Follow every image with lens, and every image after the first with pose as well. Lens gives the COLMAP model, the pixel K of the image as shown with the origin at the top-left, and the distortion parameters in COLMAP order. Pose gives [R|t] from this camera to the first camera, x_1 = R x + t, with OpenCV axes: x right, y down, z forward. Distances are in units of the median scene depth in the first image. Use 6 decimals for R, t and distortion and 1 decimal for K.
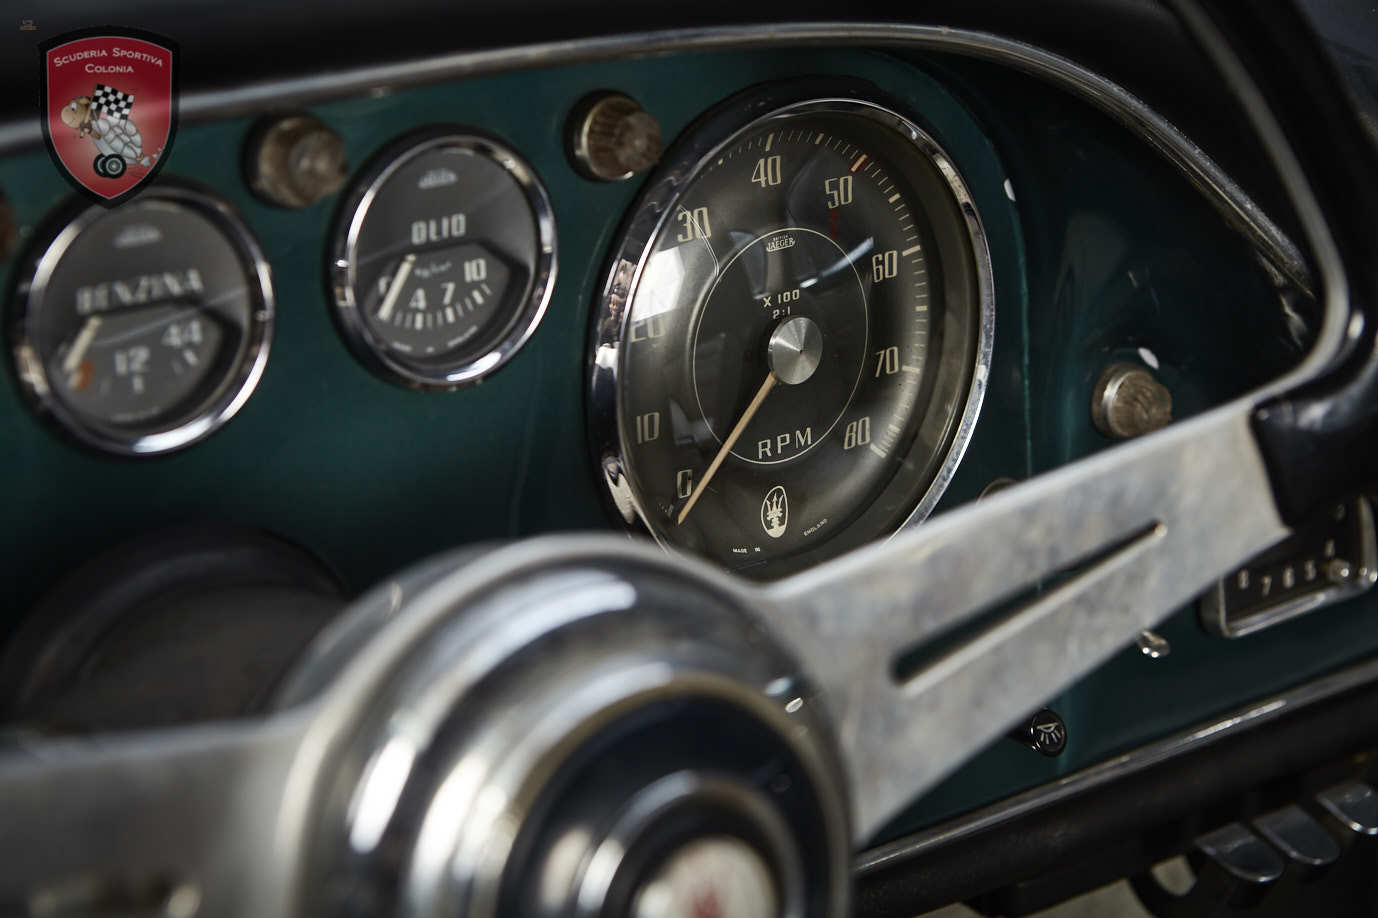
lens RADIAL K [[2683.7, 0, 693.1], [0, 2683.7, 462.8], [0, 0, 1]] dist [0.081575, 0.000000]
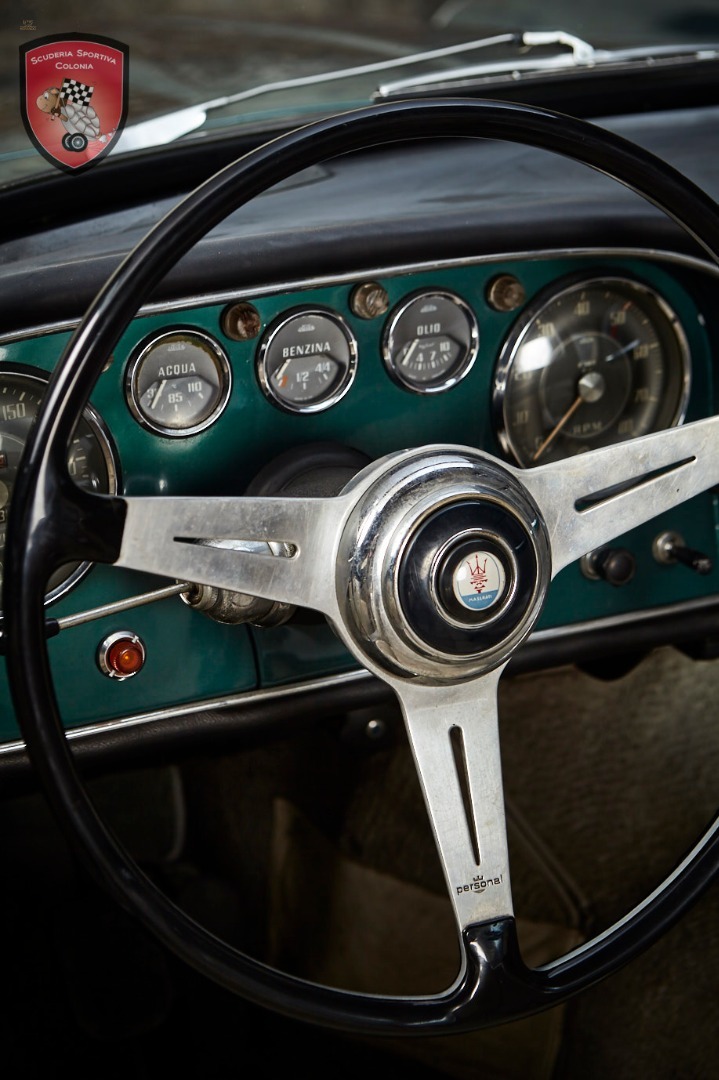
lens RADIAL K [[2103.3, 0, 359.4], [0, 2103.3, 534.3], [0, 0, 1]] dist [0.081575, 0.000000]
pose [[0.973756, 0.056214, -0.220545, 0.281584], [-0.053216, 0.998392, 0.019519, 0.066922], [0.221288, -0.007270, 0.975181, -0.901998]]
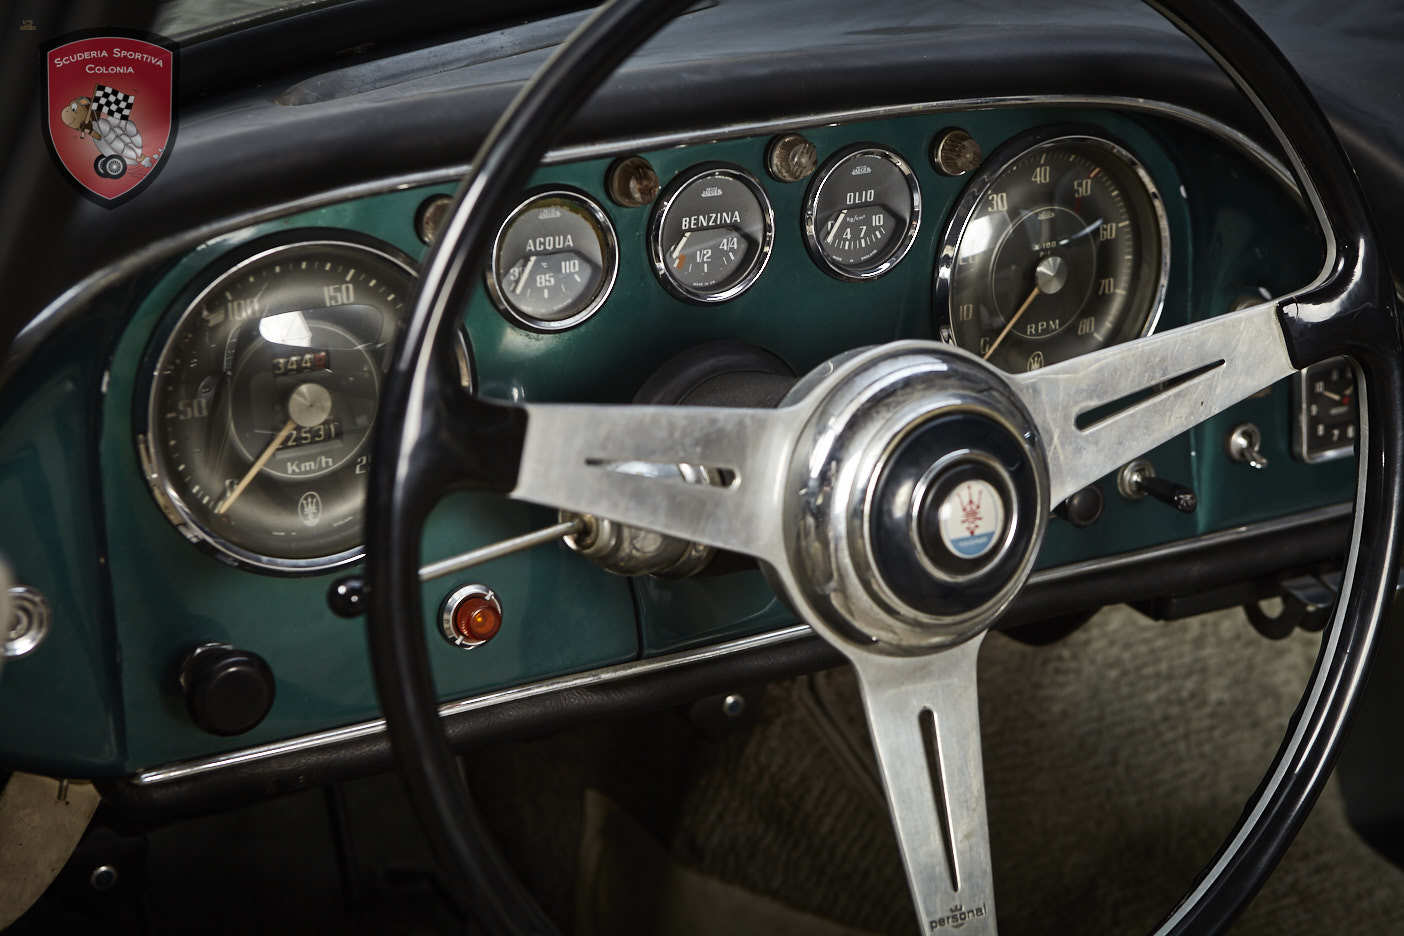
lens RADIAL K [[2321.2, 0, 699.1], [0, 2321.2, 459.5], [0, 0, 1]] dist [0.147680, 0.000000]
pose [[0.987700, 0.058660, -0.144941, 0.043900], [-0.057872, 0.998277, 0.009650, 0.091546], [0.145258, -0.001143, 0.989393, -0.666171]]
